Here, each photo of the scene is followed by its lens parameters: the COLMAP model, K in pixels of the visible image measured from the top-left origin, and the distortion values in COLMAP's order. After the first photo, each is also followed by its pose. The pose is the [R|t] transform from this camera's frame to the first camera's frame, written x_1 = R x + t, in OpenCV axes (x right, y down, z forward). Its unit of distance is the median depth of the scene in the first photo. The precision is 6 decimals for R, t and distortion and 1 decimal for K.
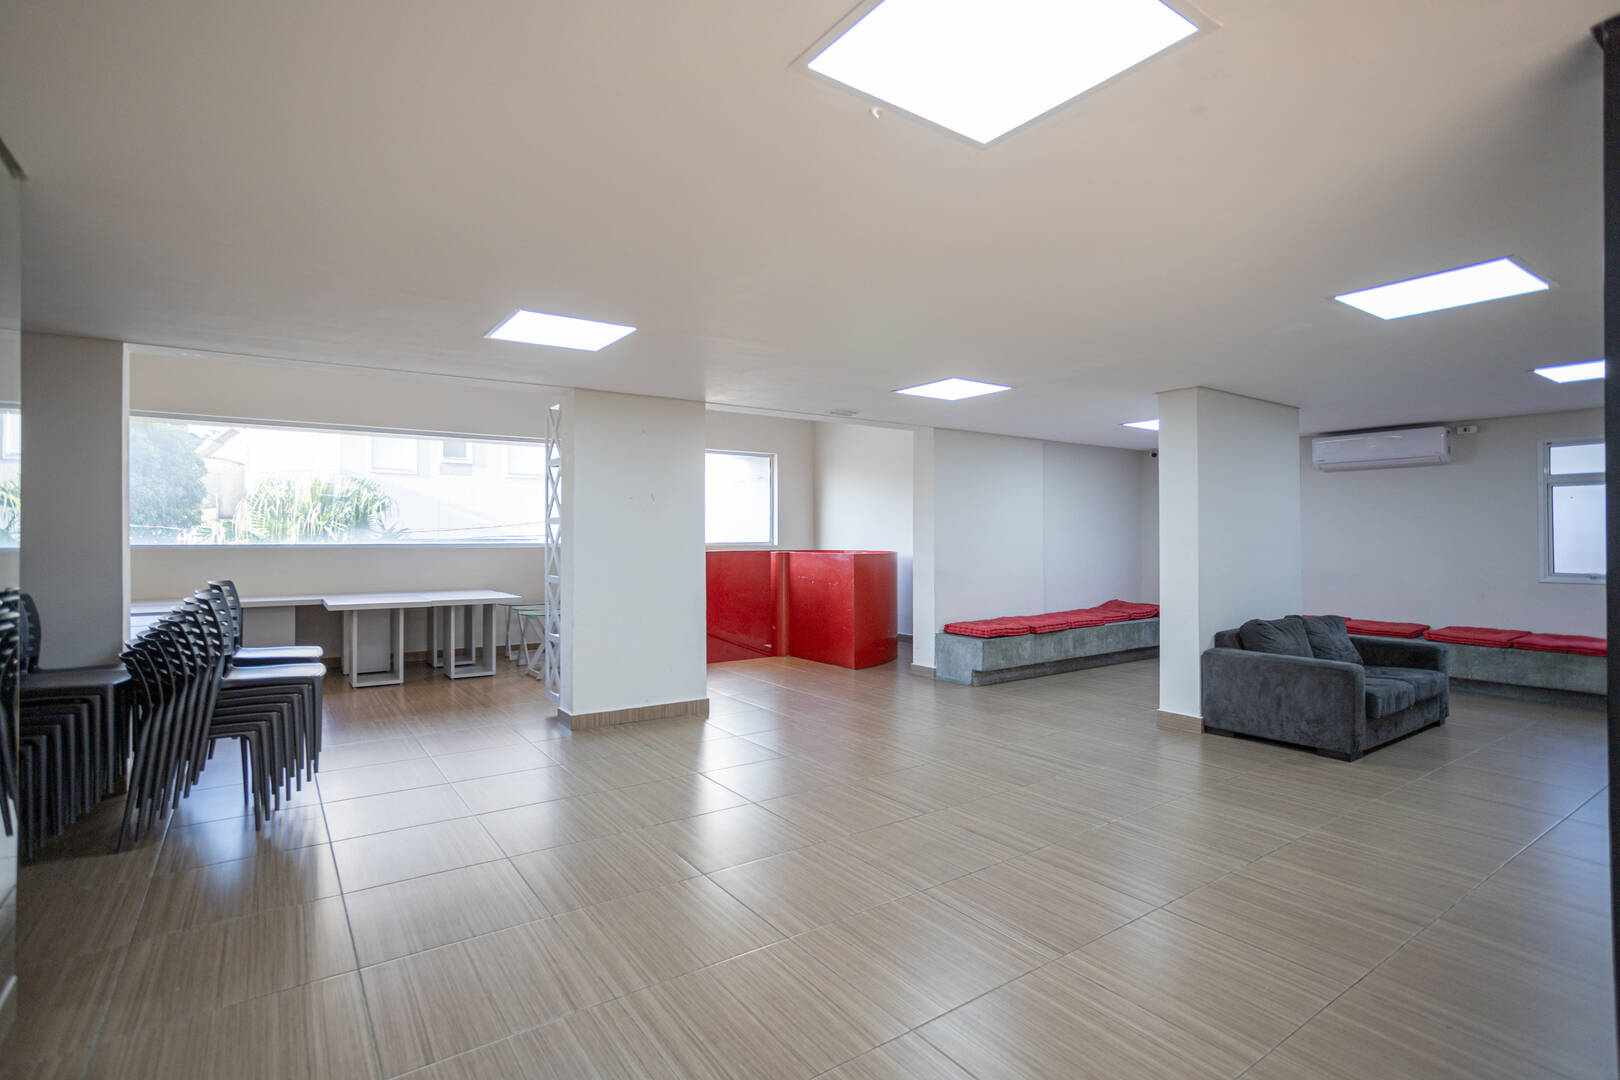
lens RADIAL K [[803.6, 0, 814.4], [0, 803.6, 533.4], [0, 0, 1]] dist [-0.020374, 0.001833]
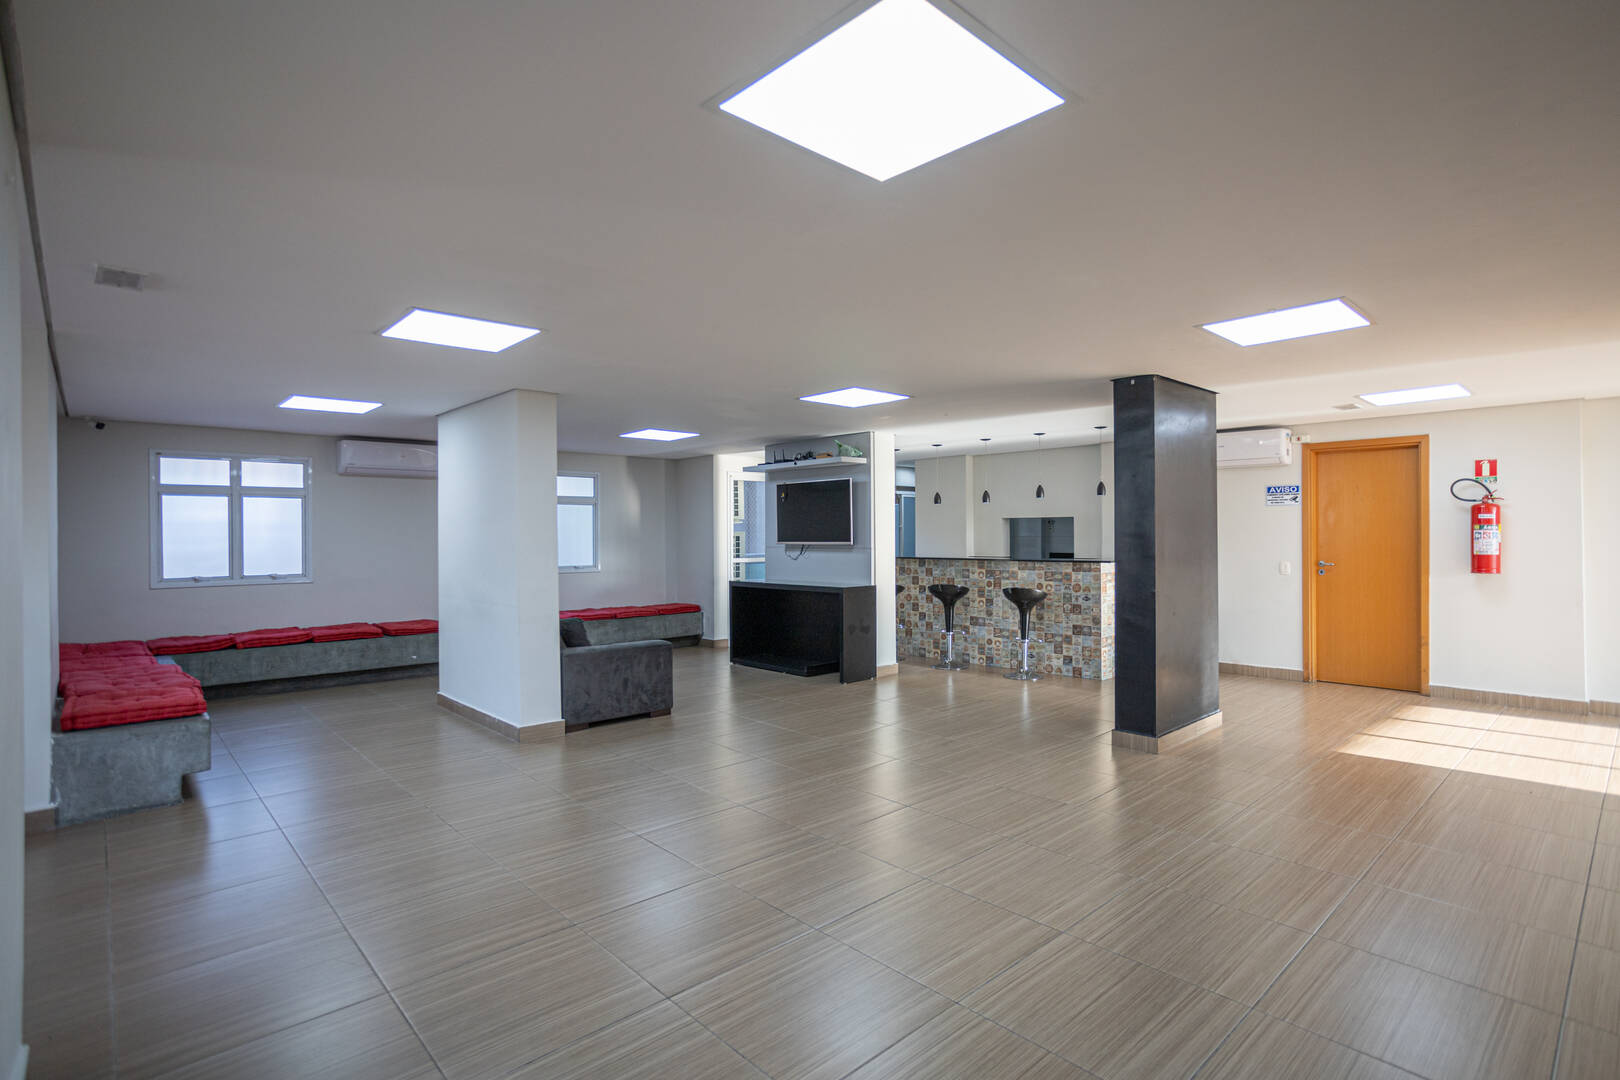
lens RADIAL K [[803.6, 0, 809.0], [0, 803.6, 535.9], [0, 0, 1]] dist [-0.020374, 0.001833]
pose [[-0.130573, 0.001443, 0.991438, -0.564702], [0.006012, 0.999982, -0.000663, -0.000944], [-0.991420, 0.005874, -0.130580, 0.813860]]
